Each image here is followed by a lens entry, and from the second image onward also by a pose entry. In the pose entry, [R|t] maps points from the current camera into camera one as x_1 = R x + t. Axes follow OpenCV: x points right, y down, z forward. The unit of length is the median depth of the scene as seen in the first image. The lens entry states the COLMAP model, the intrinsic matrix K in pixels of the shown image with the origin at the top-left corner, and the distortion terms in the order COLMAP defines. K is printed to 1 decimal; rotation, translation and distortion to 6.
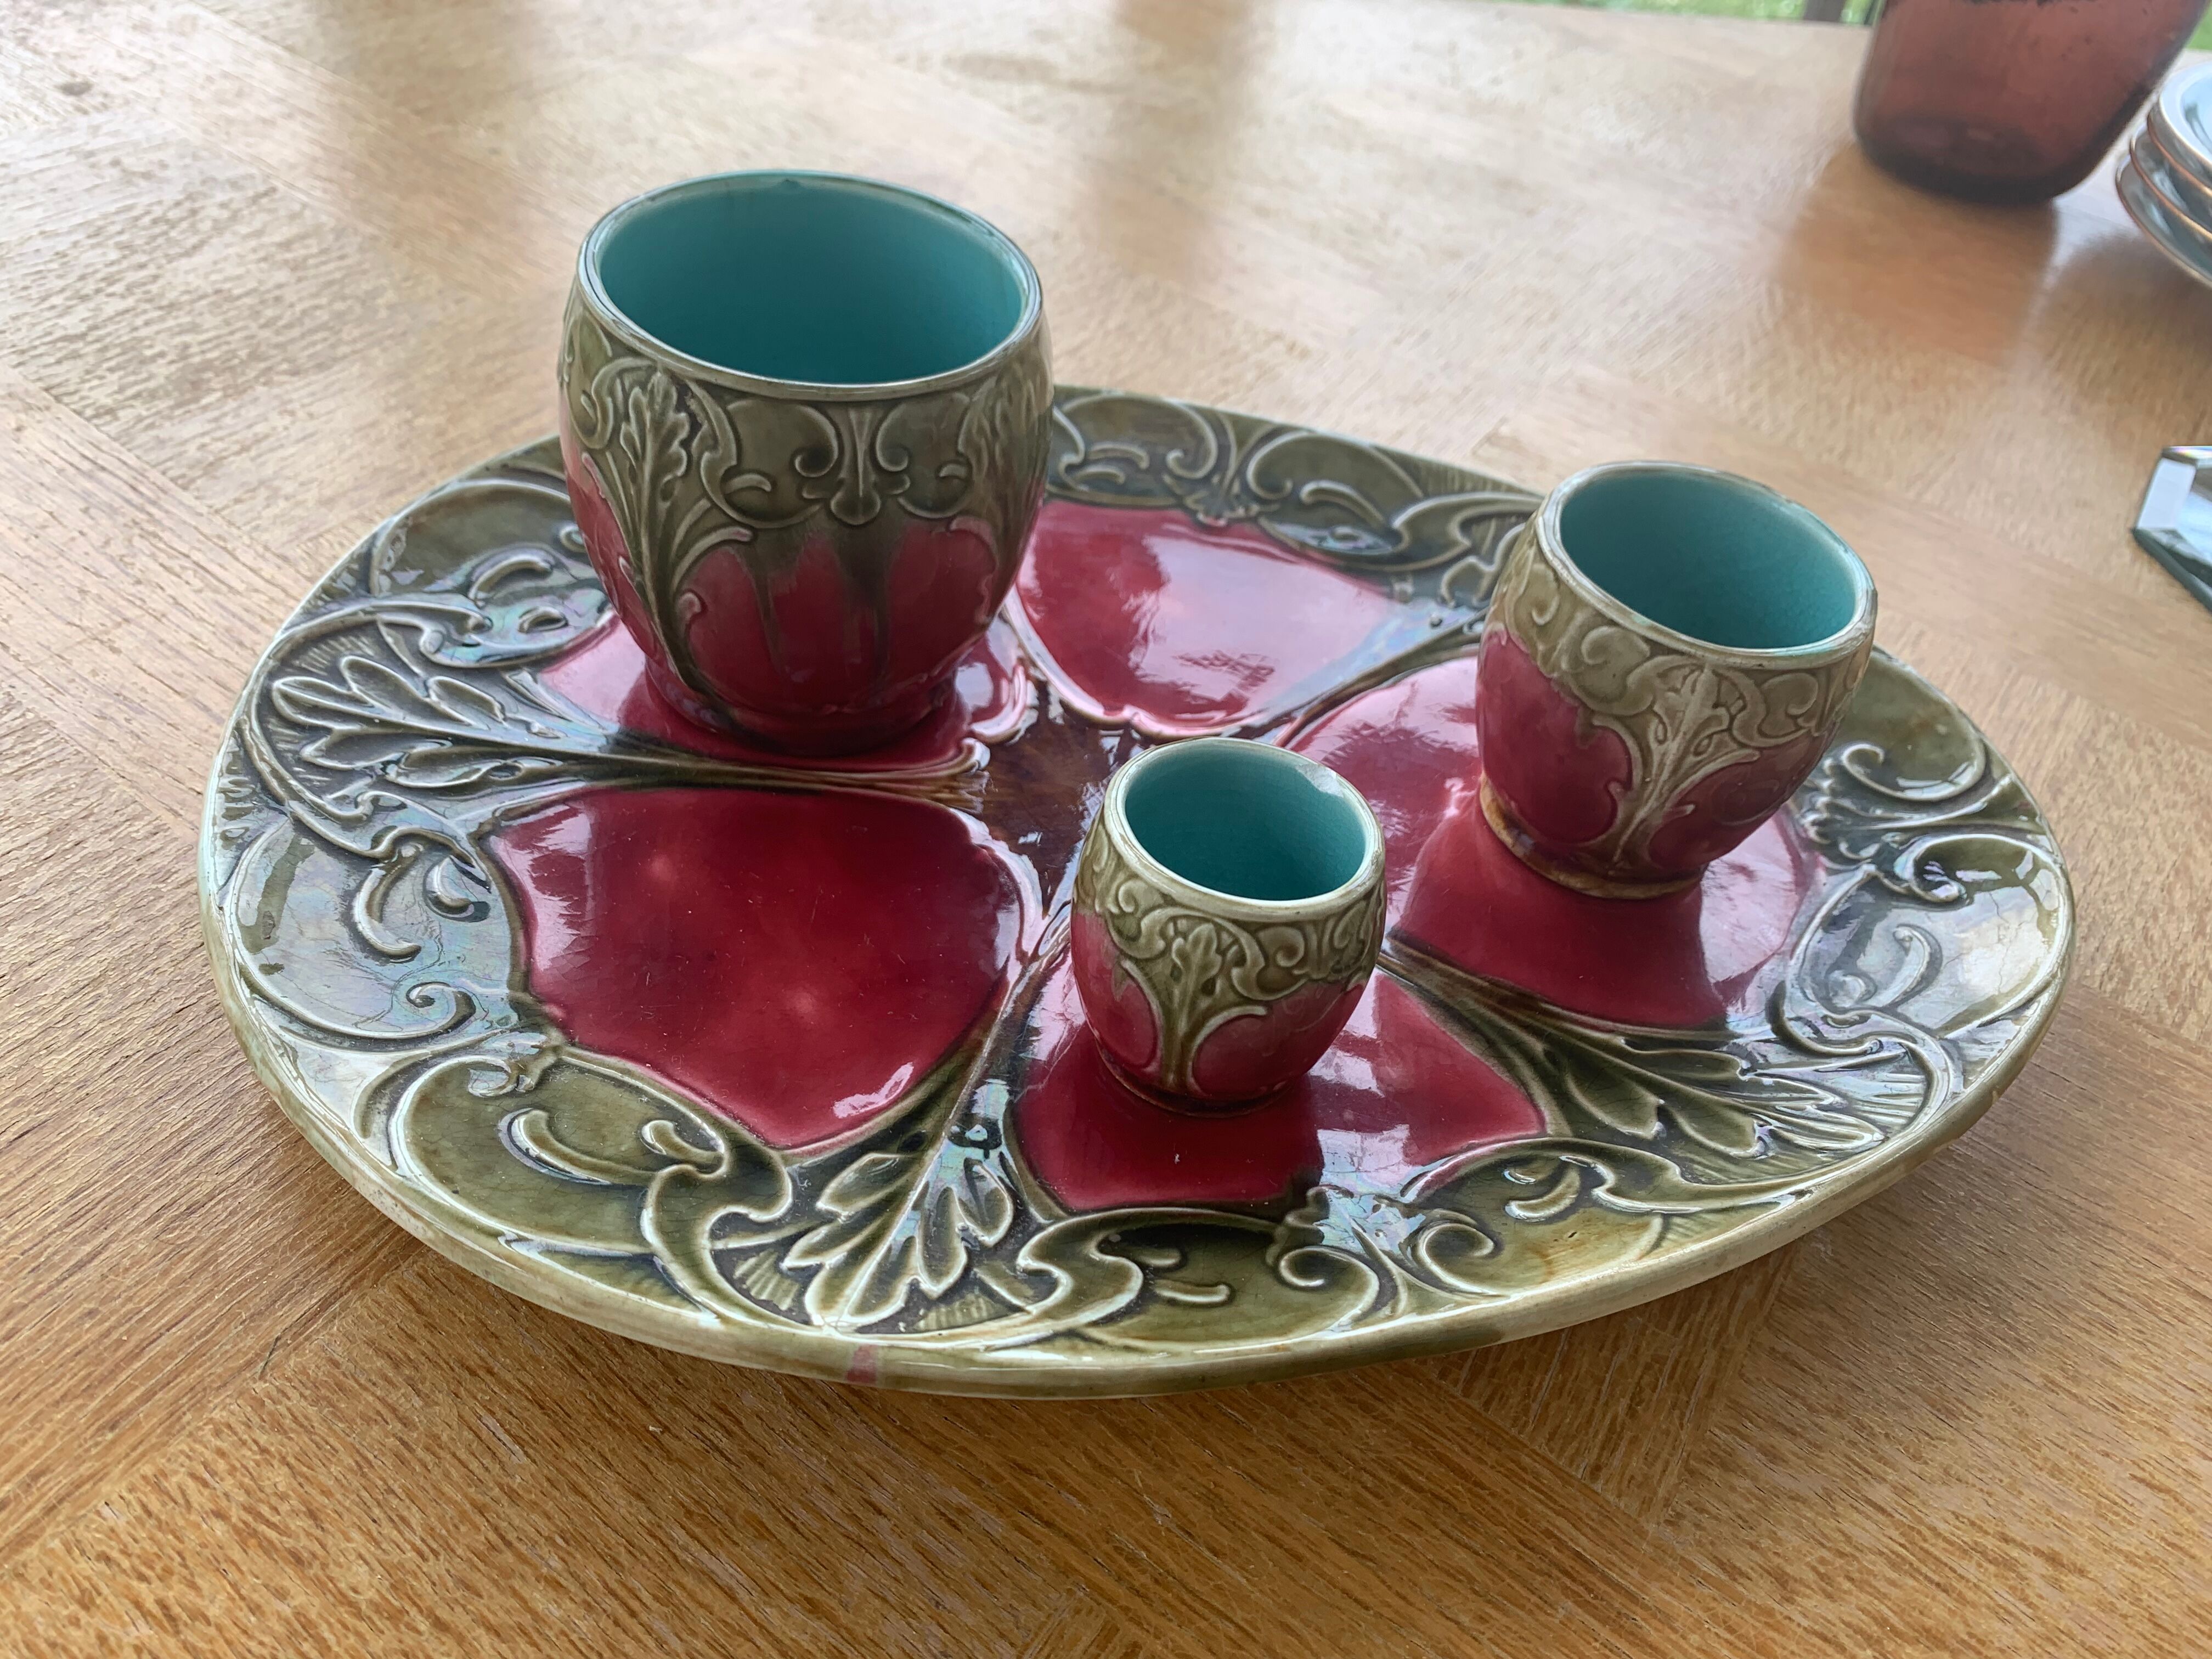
lens RADIAL K [[1764.5, 0, 1101.4], [0, 1764.5, 796.9], [0, 0, 1]] dist [0.001346, -0.005449]
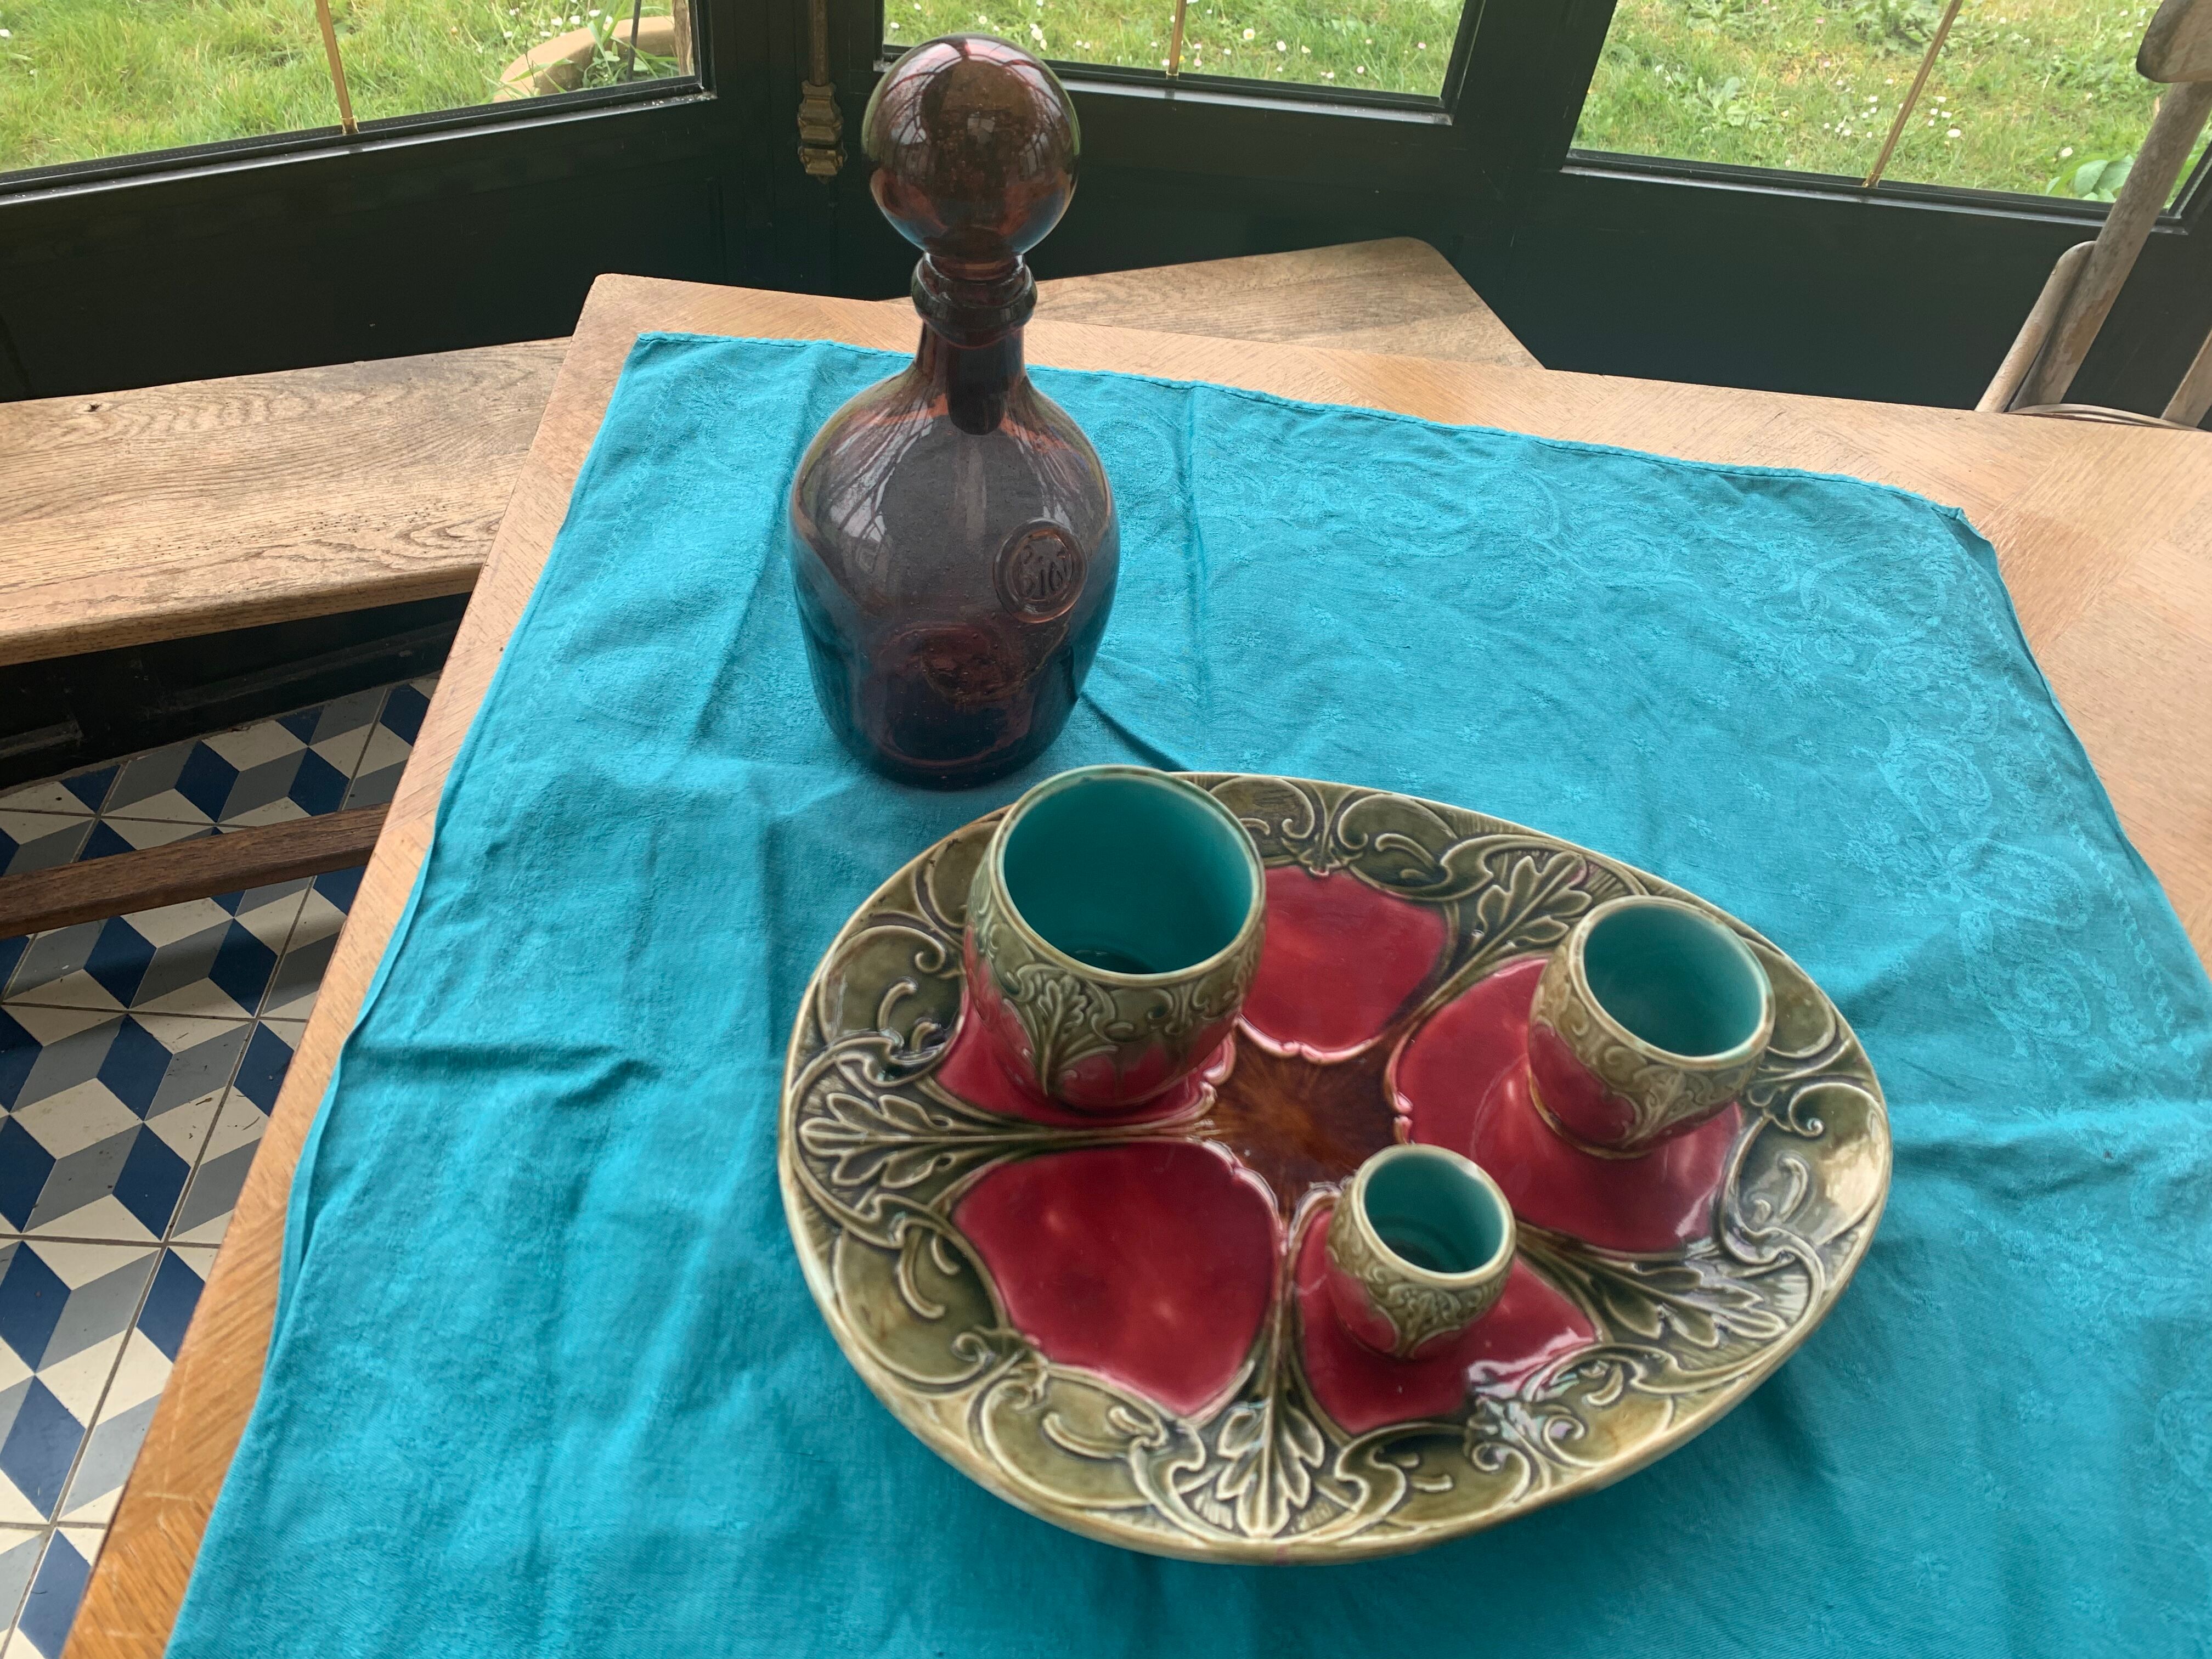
lens RADIAL K [[1777.6, 0, 1070.0], [0, 1777.6, 806.5], [0, 0, 1]] dist [0.023996, -0.029059]
pose [[0.994085, -0.084928, 0.067696, -0.355565], [0.075093, 0.987787, 0.136520, -0.637037], [-0.078463, -0.130629, 0.988322, -0.655510]]
